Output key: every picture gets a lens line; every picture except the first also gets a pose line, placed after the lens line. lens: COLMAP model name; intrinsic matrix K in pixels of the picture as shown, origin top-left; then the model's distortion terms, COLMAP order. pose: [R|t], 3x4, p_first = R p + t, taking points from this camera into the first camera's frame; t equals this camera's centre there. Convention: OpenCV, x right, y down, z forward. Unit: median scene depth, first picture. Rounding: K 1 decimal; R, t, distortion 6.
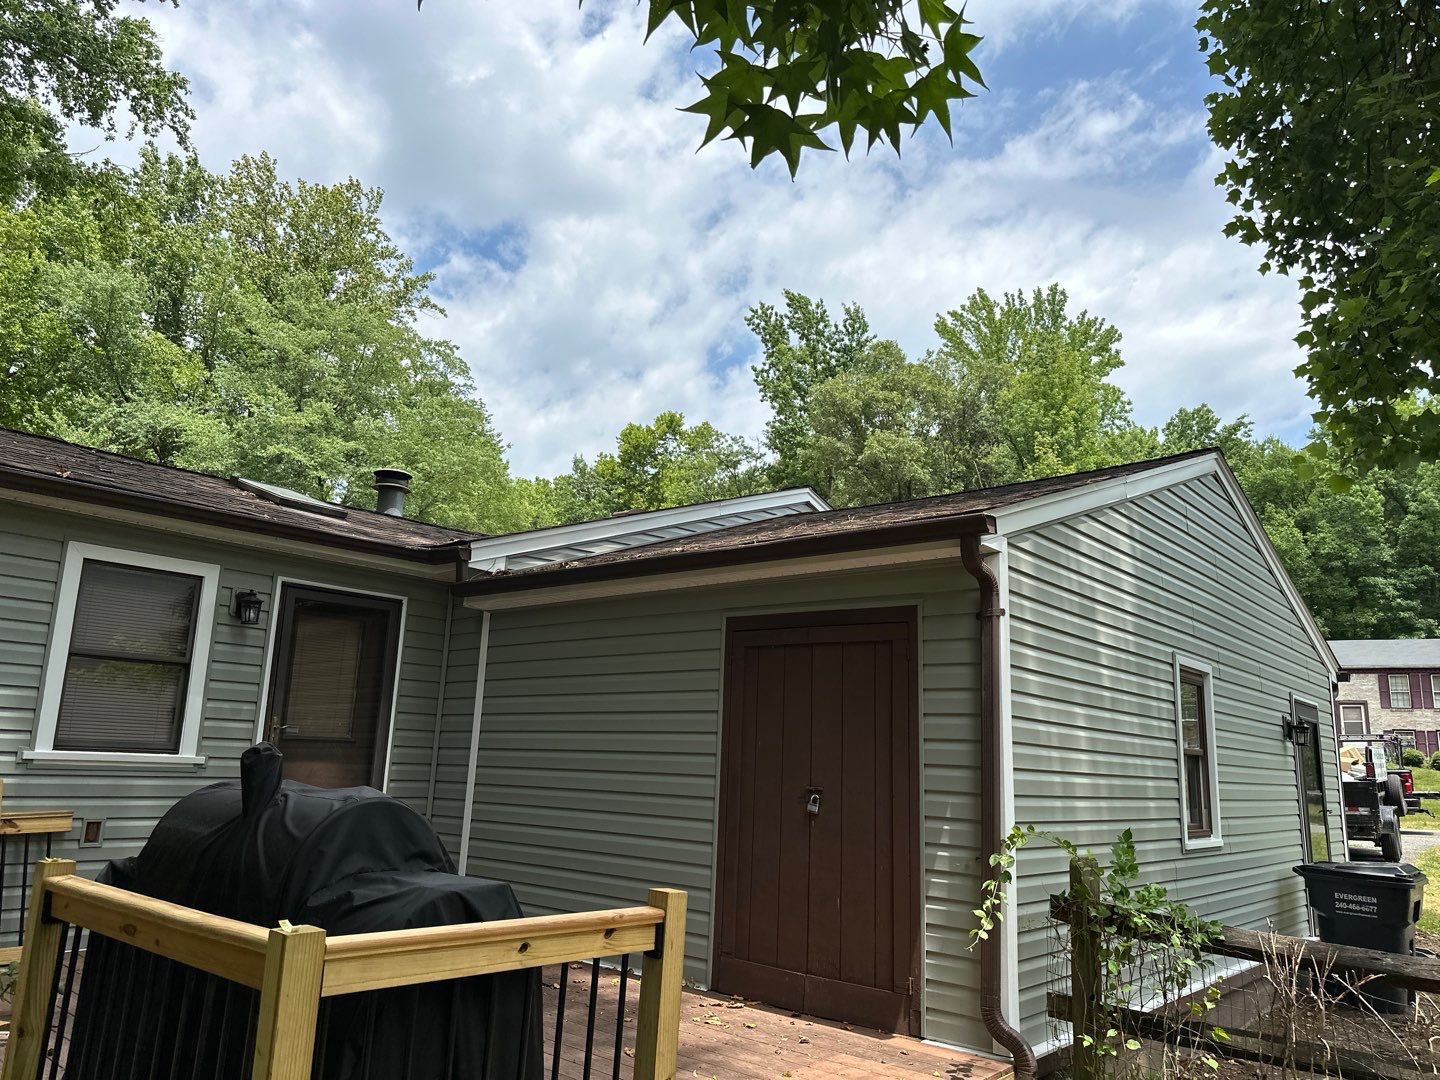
lens RADIAL K [[1011.7, 0, 720.0], [0, 1011.7, 540.0], [0, 0, 1]] dist [0.091172, -0.114030]
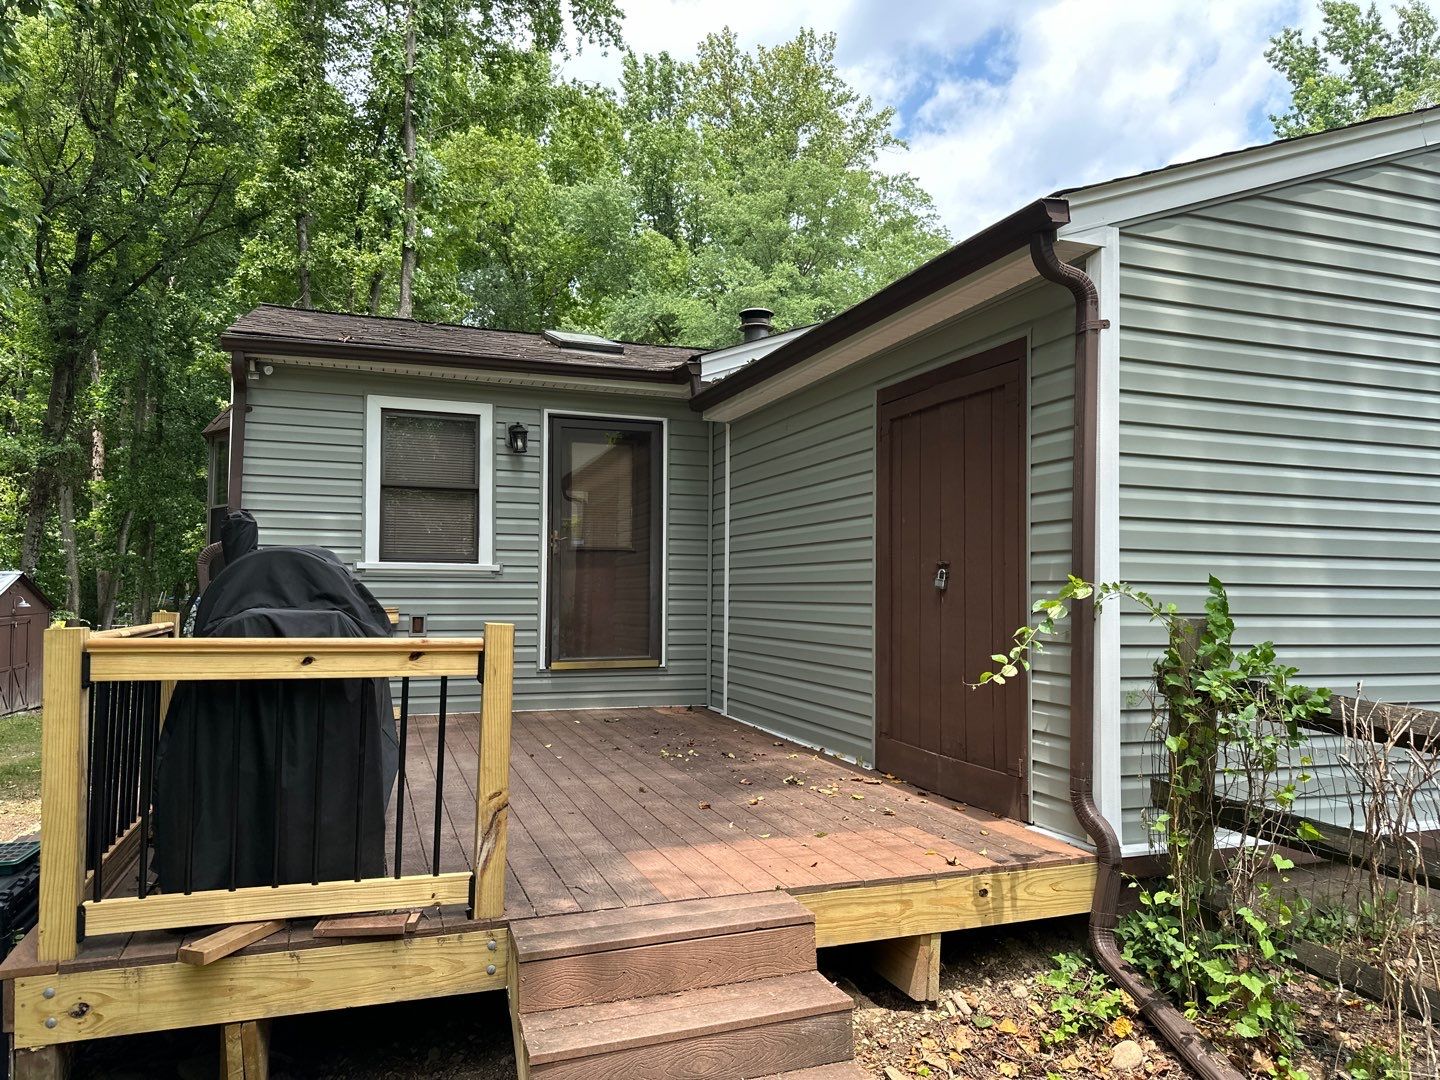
lens RADIAL K [[1021.2, 0, 728.3], [0, 1021.2, 539.1], [0, 0, 1]] dist [0.106285, -0.129089]
pose [[0.863066, -0.058171, -0.501730, 0.284703], [0.130678, 0.985241, 0.110560, 0.073325], [0.487893, -0.160986, 0.857930, 0.099367]]
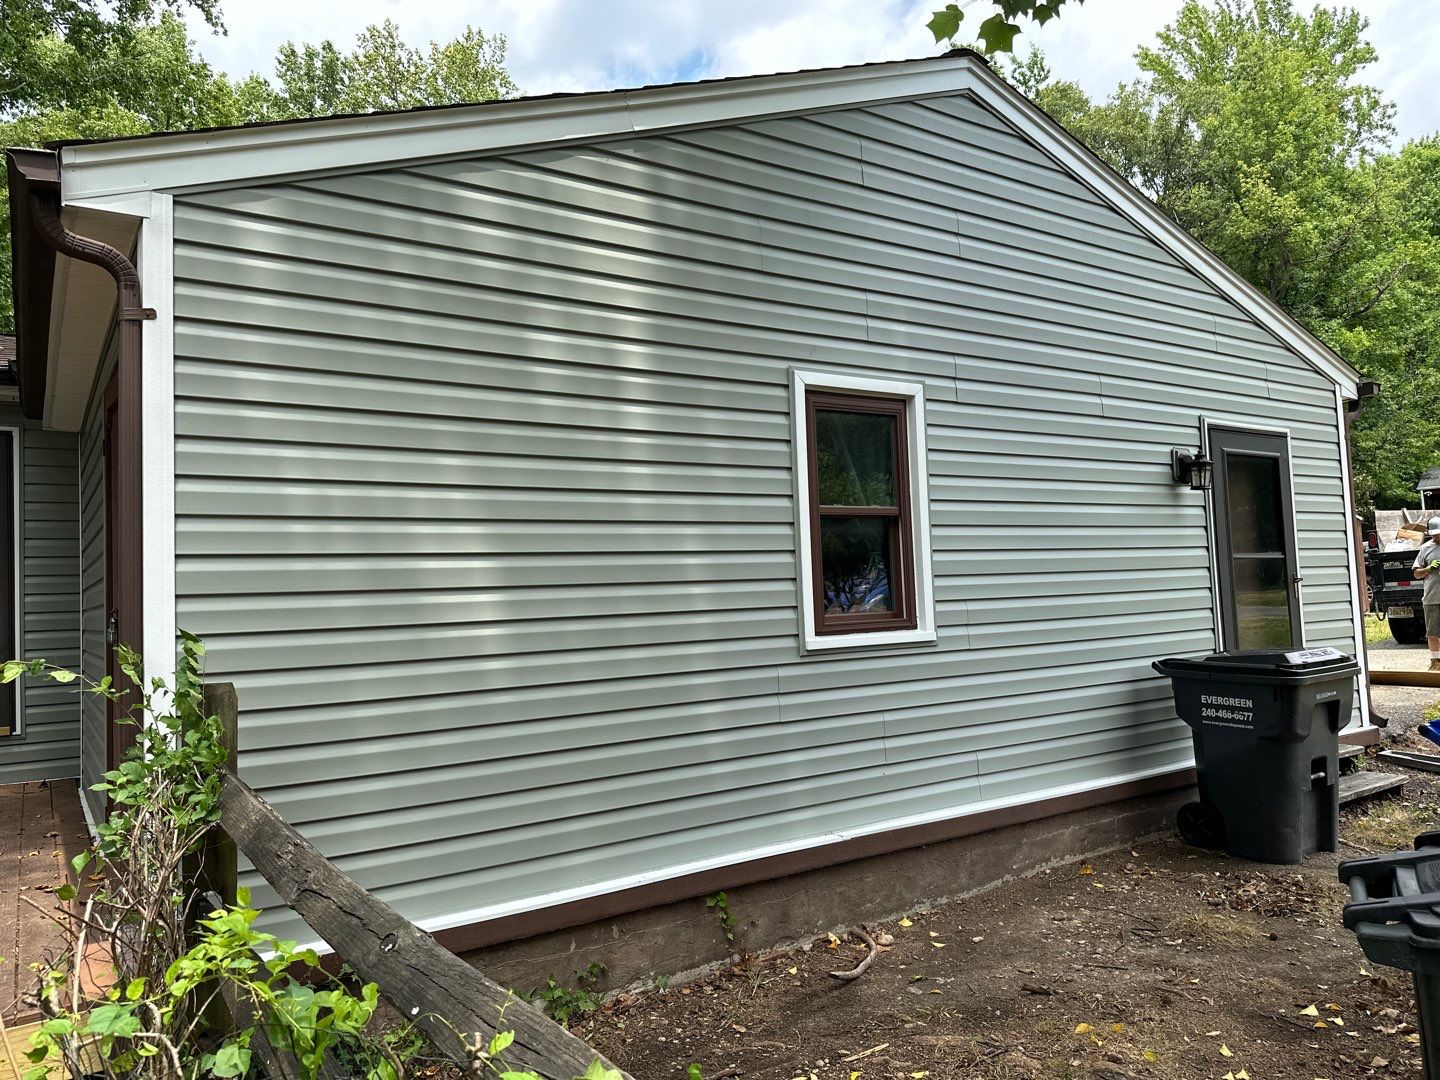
lens RADIAL K [[981.0, 0, 801.0], [0, 981.0, 537.0], [0, 0, 1]] dist [0.076045, -0.085223]
pose [[0.959975, -0.091724, -0.264640, 0.550398], [0.132294, 0.981307, 0.139770, 0.117161], [0.246873, -0.169186, 0.954165, 0.336489]]
